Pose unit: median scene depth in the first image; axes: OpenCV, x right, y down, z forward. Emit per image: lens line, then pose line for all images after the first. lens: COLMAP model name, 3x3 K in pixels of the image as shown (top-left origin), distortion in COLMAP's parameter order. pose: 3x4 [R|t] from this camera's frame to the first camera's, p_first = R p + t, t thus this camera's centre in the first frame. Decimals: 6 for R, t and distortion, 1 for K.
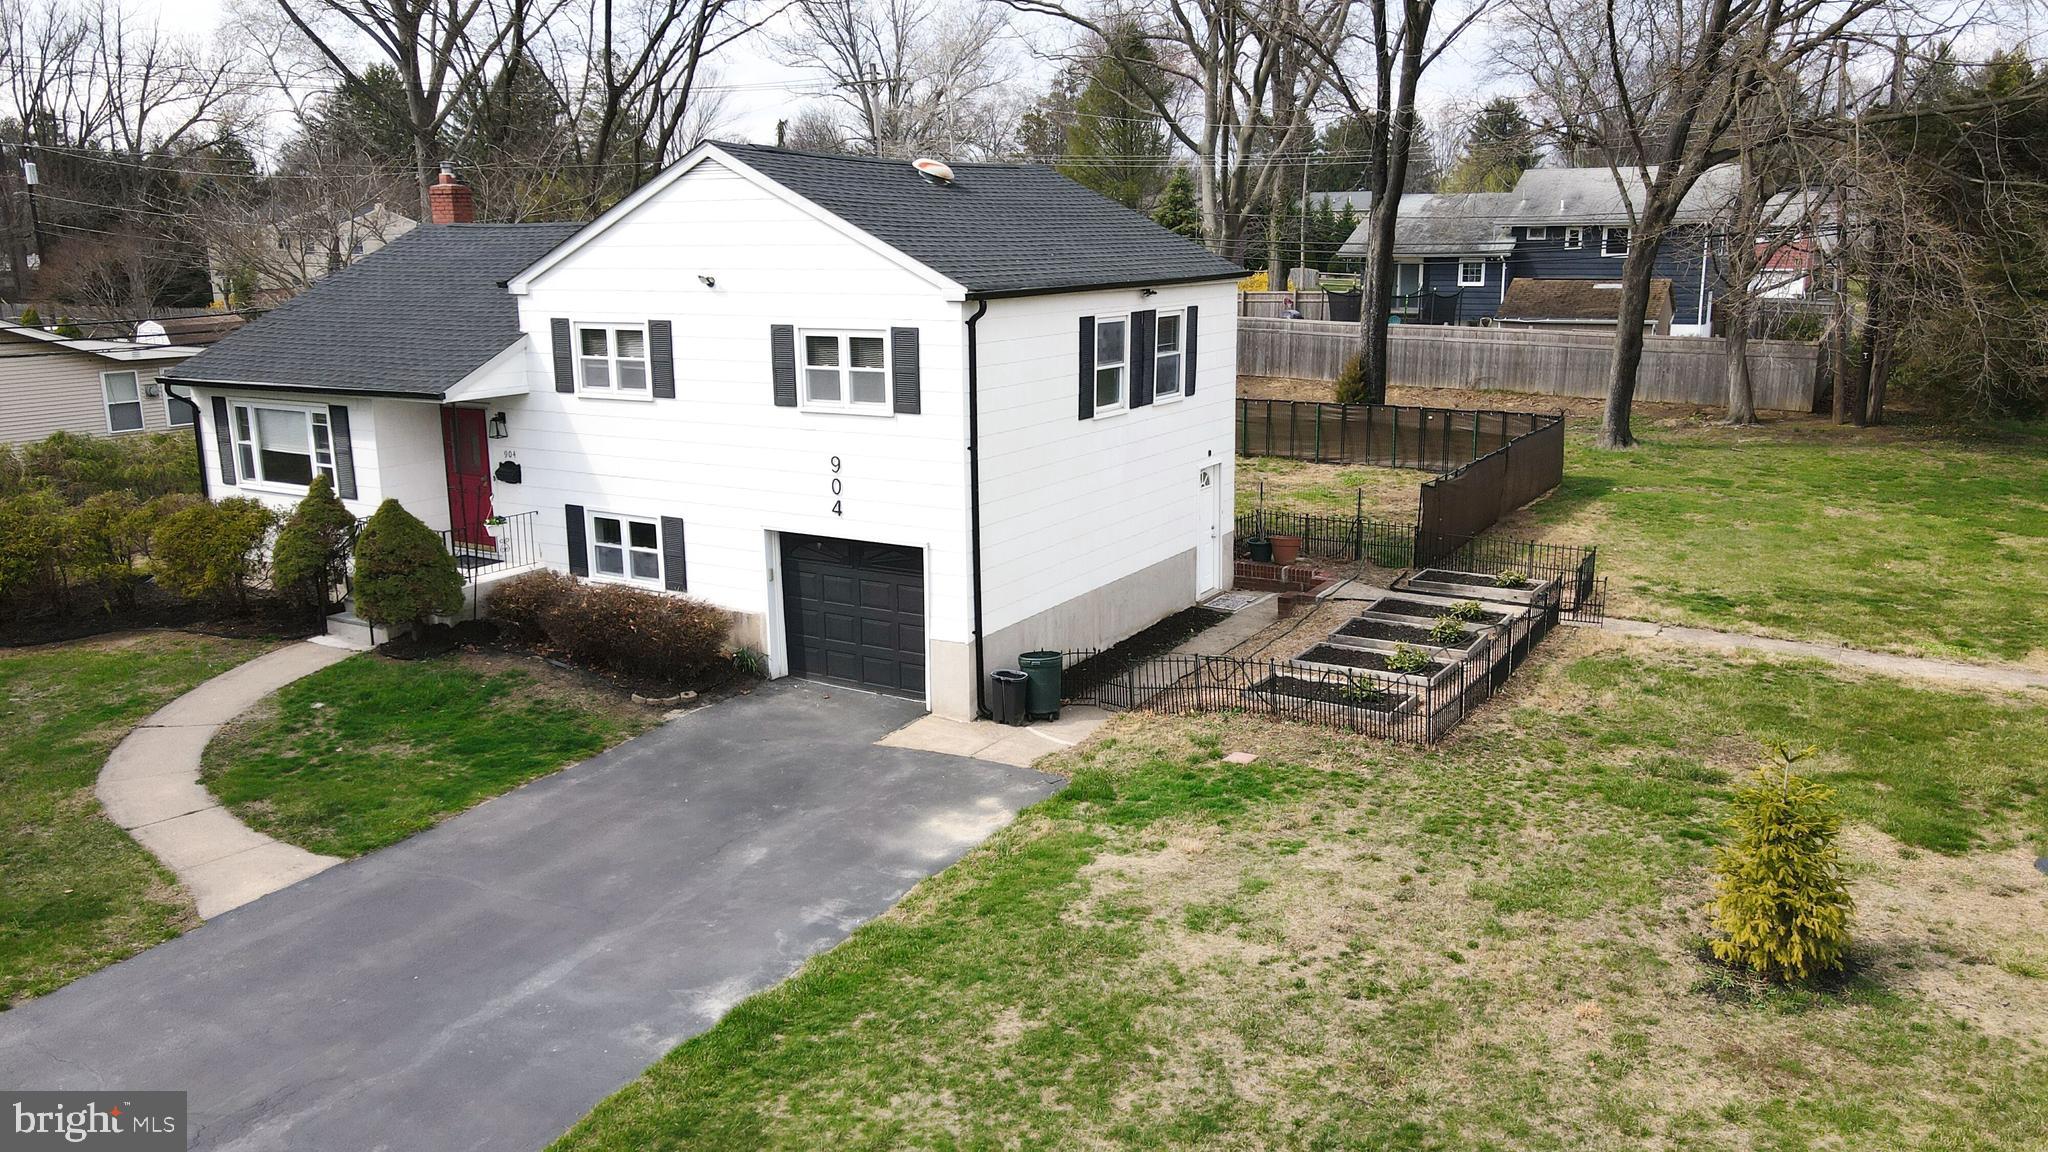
lens RADIAL K [[1511.5, 0, 1026.6], [0, 1511.5, 573.0], [0, 0, 1]] dist [0.000608, 0.026888]
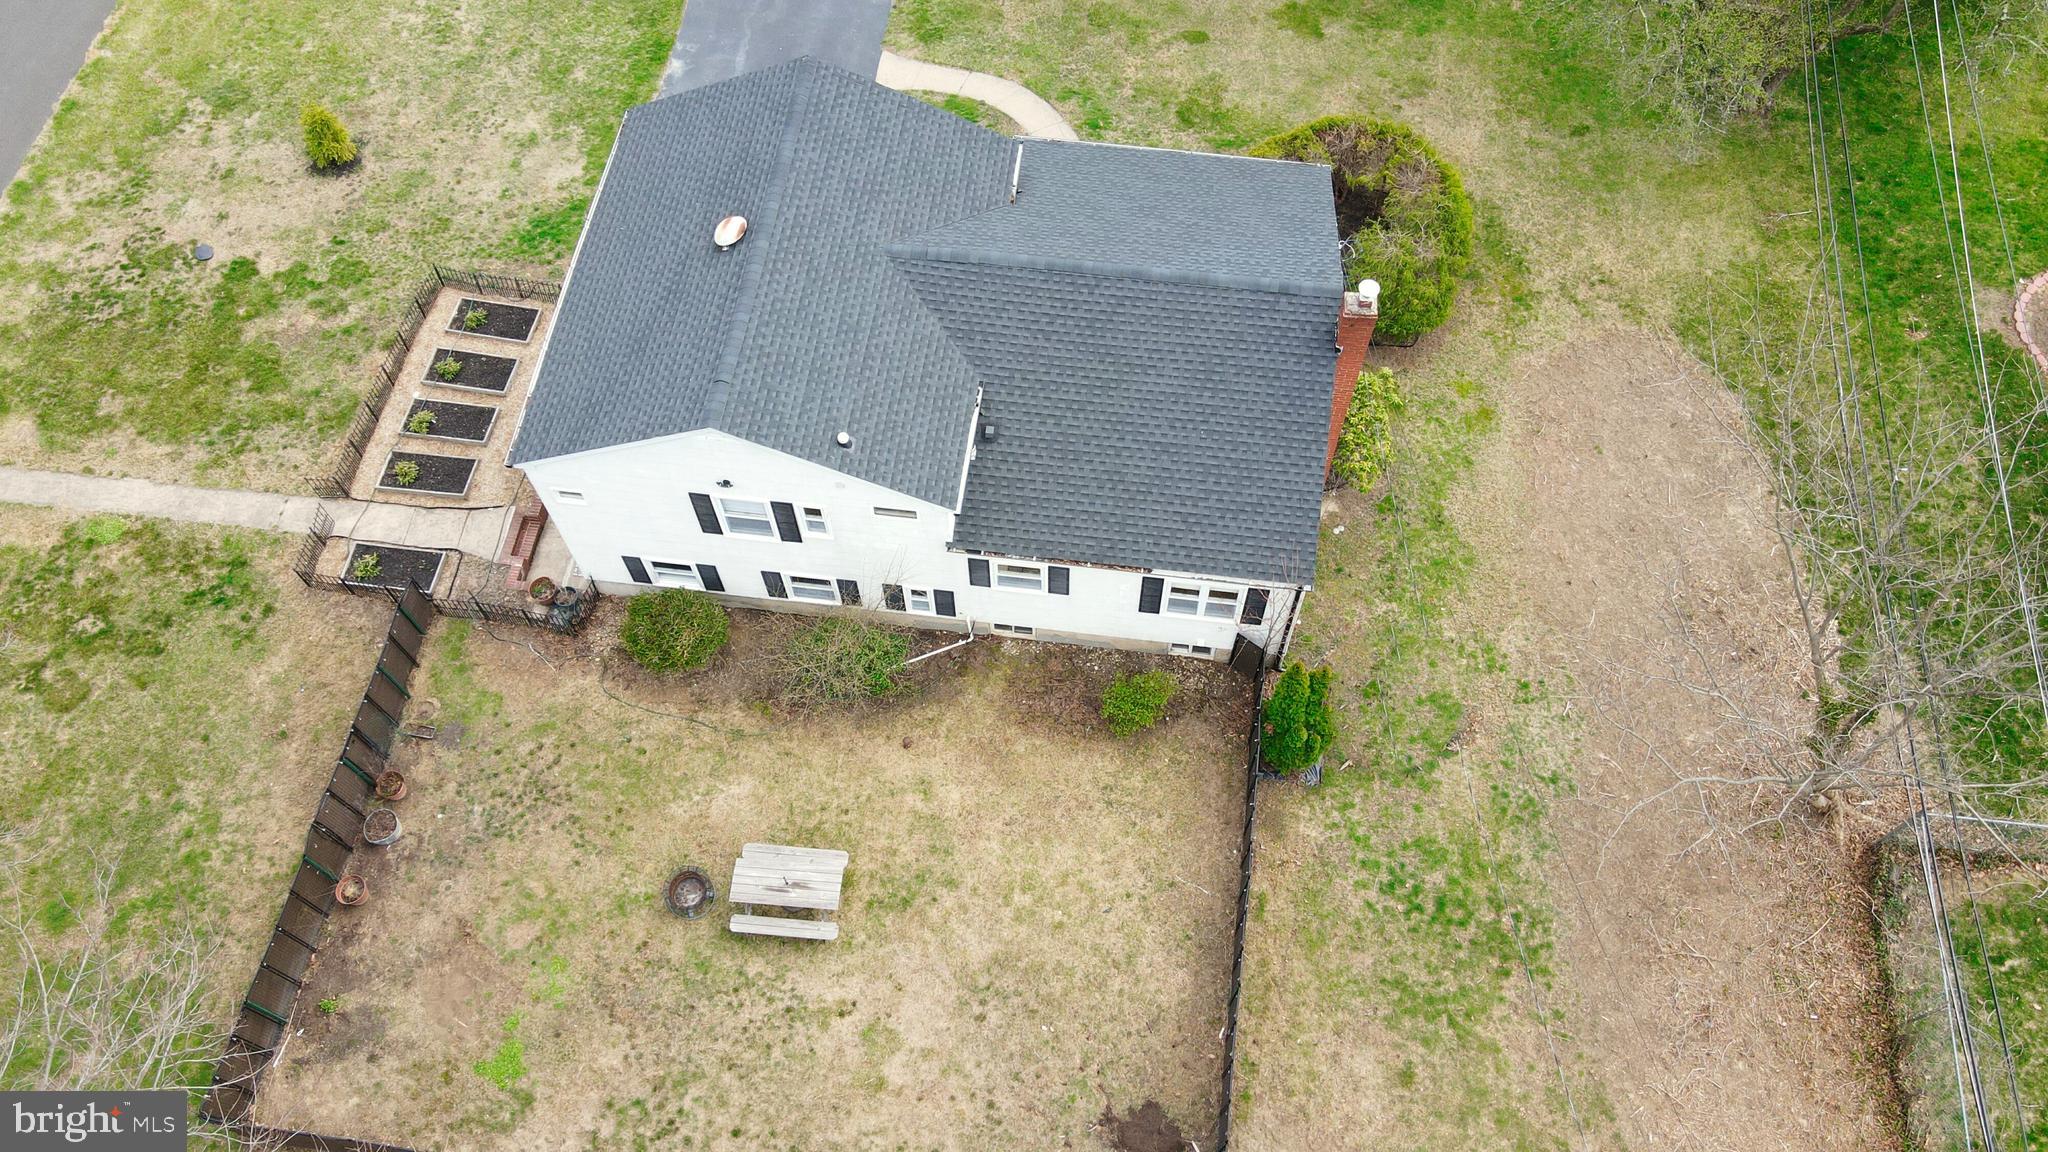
lens RADIAL K [[1511.5, 0, 1026.6], [0, 1511.5, 569.9], [0, 0, 1]] dist [0.000608, 0.026888]
pose [[-0.917688, 0.357247, -0.173847, 0.032468], [-0.069071, 0.287450, 0.955302, -1.571113], [0.391251, 0.888677, -0.239114, 1.886099]]
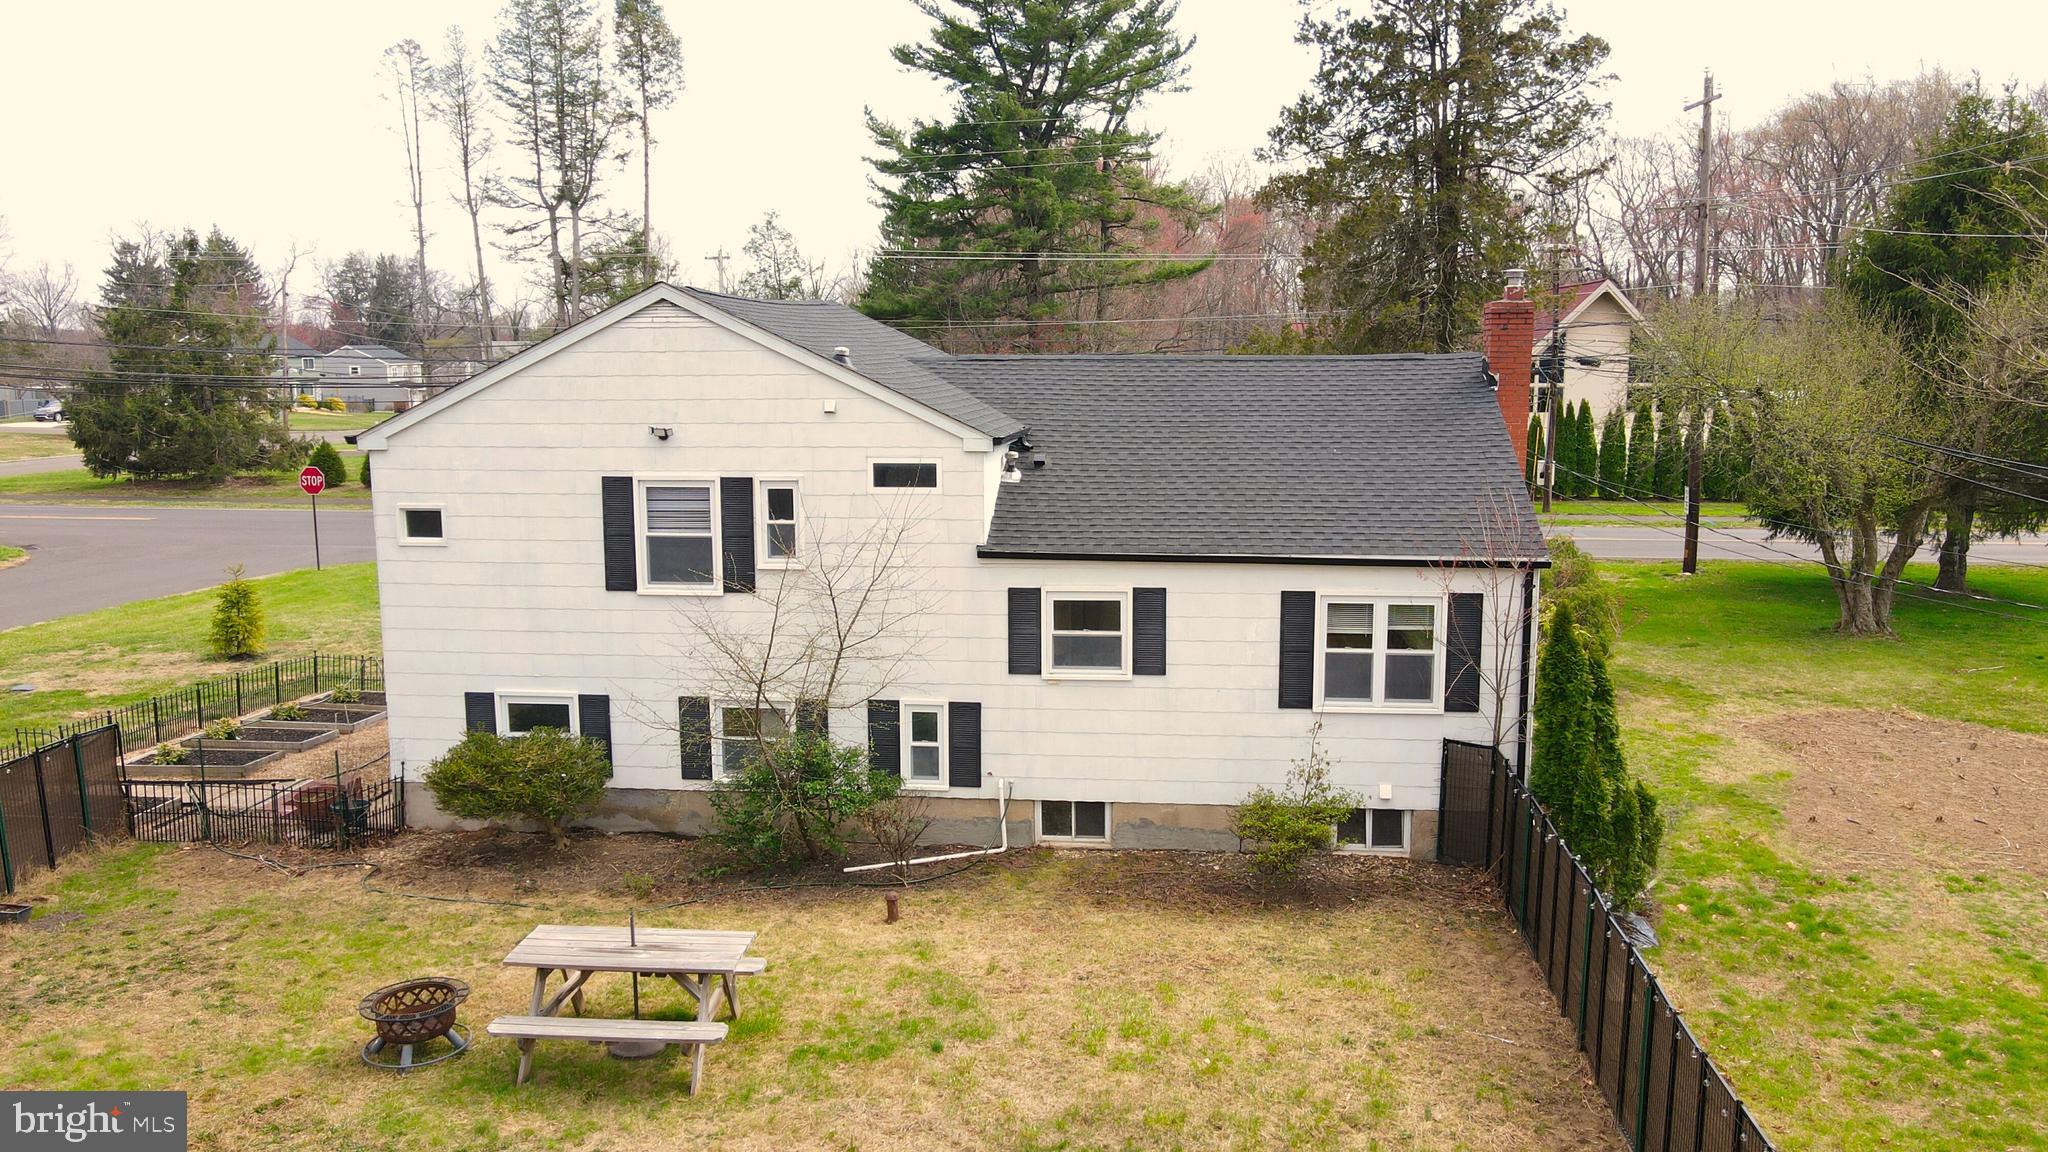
lens RADIAL K [[1511.5, 0, 1024.3], [0, 1511.5, 582.8], [0, 0, 1]] dist [0.000608, 0.026888]
pose [[-0.911361, 0.068991, -0.405785, 0.198246], [-0.082056, 0.935612, 0.343362, -0.535507], [0.403346, 0.346224, -0.847019, 2.300489]]
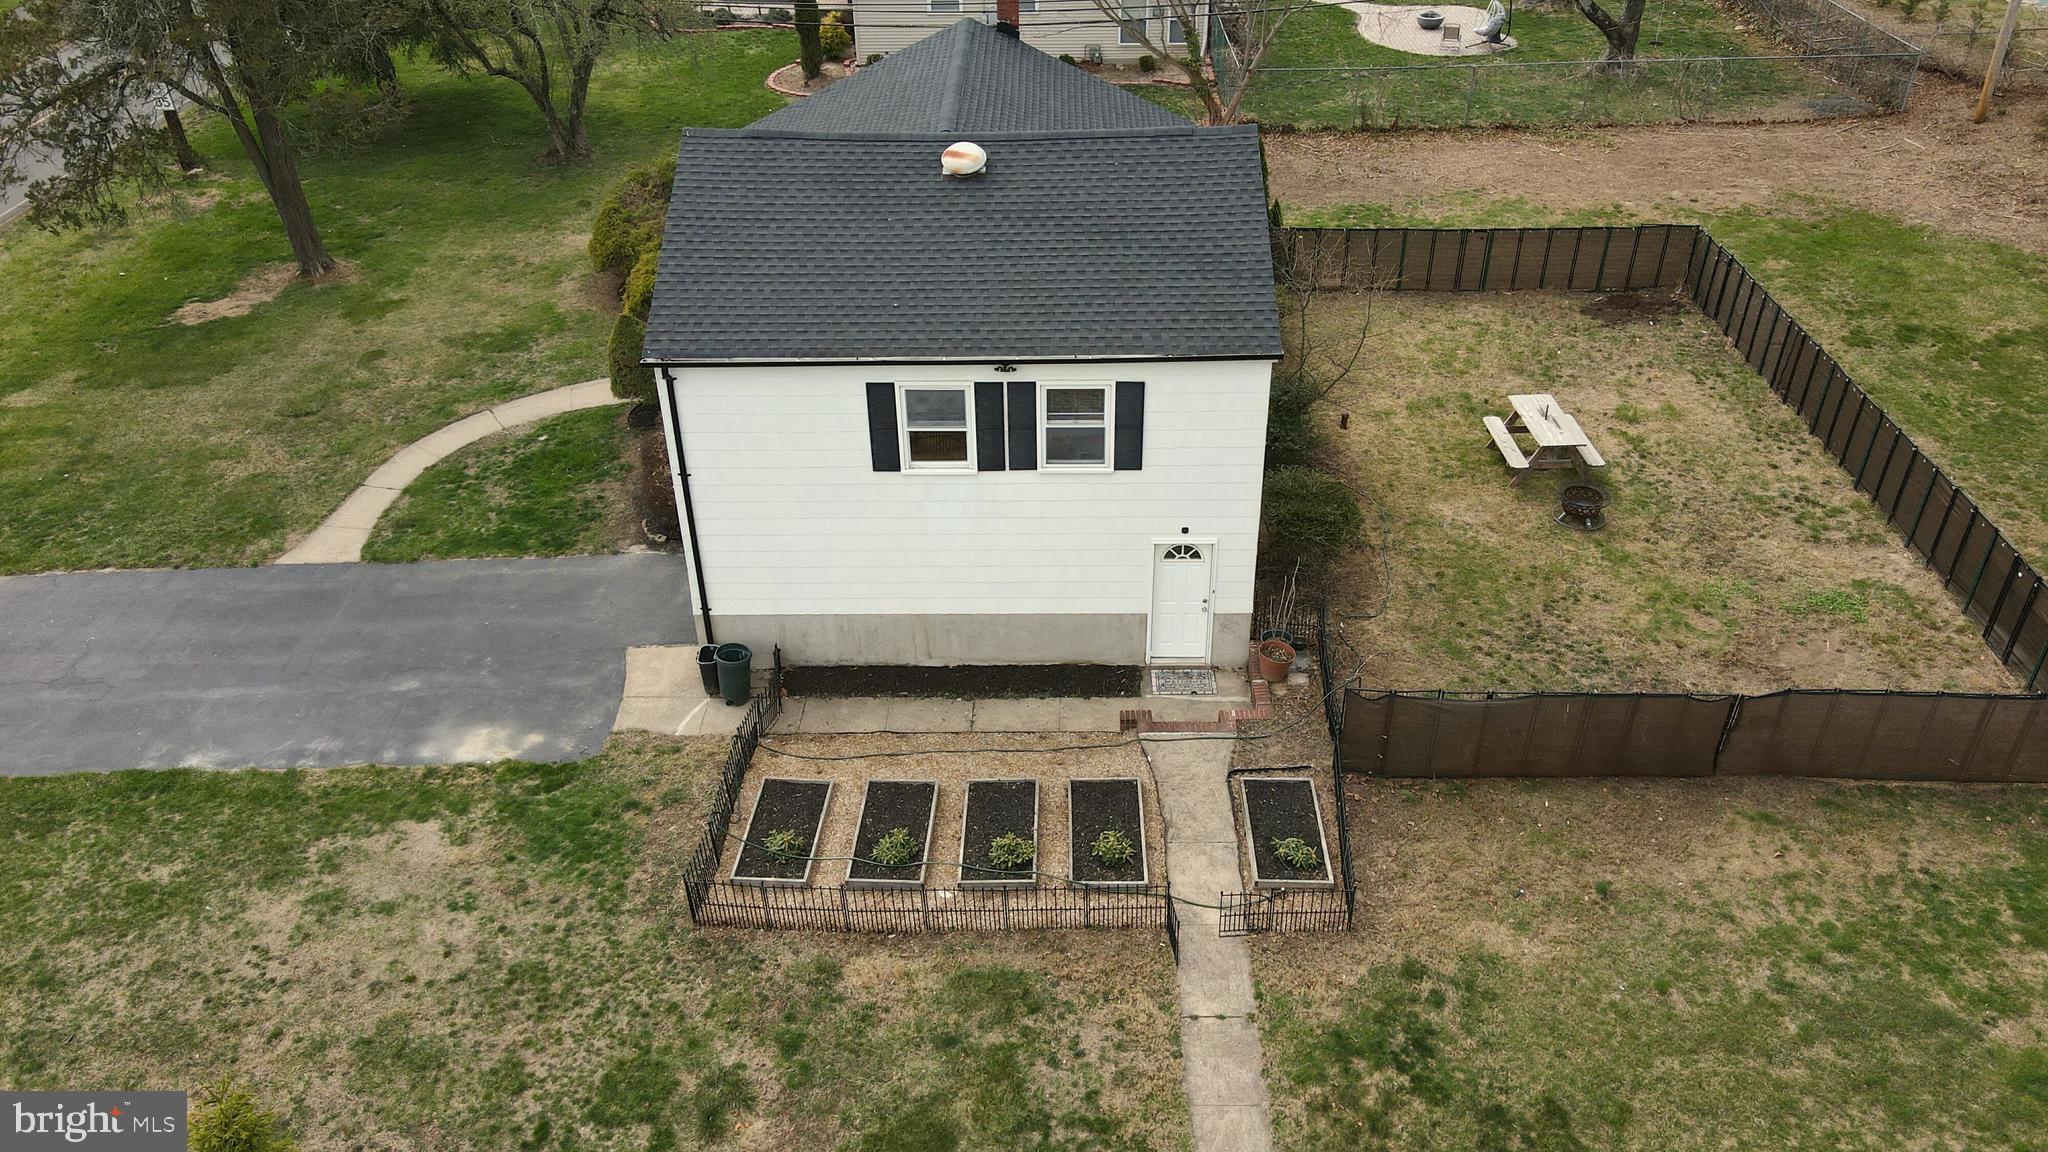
lens RADIAL K [[1511.5, 0, 1029.0], [0, 1511.5, 570.0], [0, 0, 1]] dist [0.000608, 0.026888]
pose [[0.496300, 0.482640, -0.721627, 0.927502], [-0.179613, 0.870322, 0.458561, -0.573753], [0.849368, -0.097971, 0.518629, 0.588381]]
